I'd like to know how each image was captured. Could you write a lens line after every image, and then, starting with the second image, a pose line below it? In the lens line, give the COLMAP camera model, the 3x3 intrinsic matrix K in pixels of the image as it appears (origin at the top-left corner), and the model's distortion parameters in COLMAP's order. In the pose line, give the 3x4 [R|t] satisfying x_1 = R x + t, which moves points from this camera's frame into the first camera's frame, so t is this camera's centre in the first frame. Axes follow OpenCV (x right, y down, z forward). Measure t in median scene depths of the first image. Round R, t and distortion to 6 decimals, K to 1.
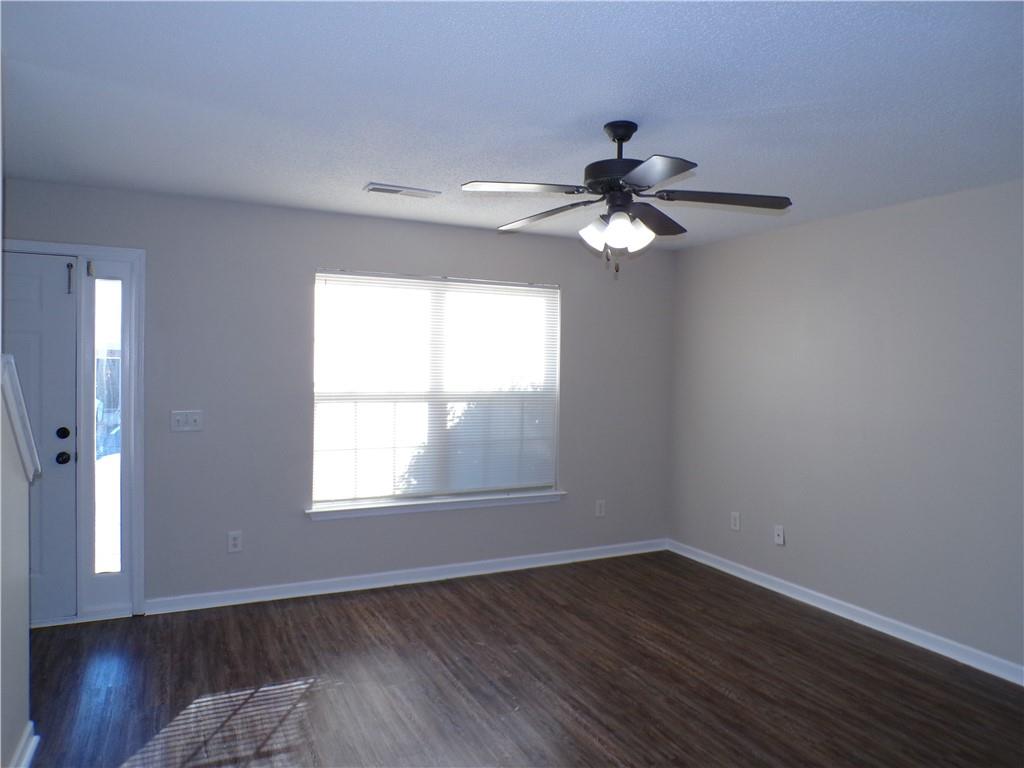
lens RADIAL K [[692.5, 0, 506.5], [0, 692.5, 383.8], [0, 0, 1]] dist [-0.049952, 0.031183]
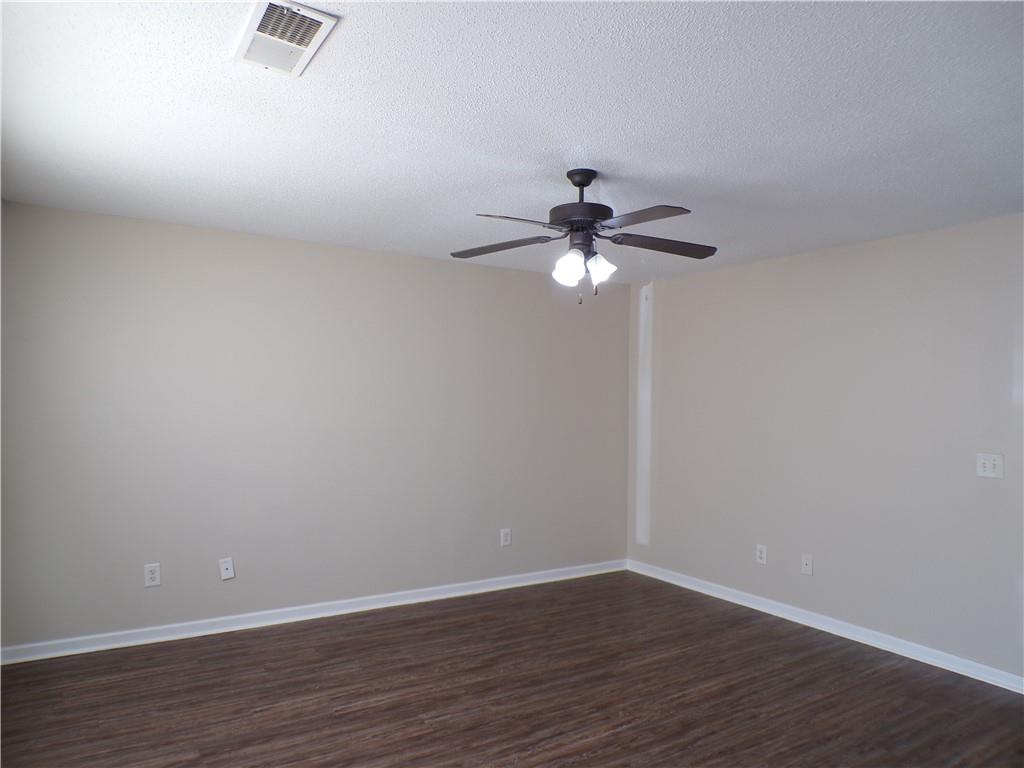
lens RADIAL K [[692.5, 0, 506.5], [0, 692.5, 383.8], [0, 0, 1]] dist [-0.049952, 0.031183]
pose [[-0.130620, 0.000999, 0.991432, -0.748860], [0.003075, 0.999995, -0.000603, -0.029310], [-0.991428, 0.002970, -0.130622, 1.028417]]
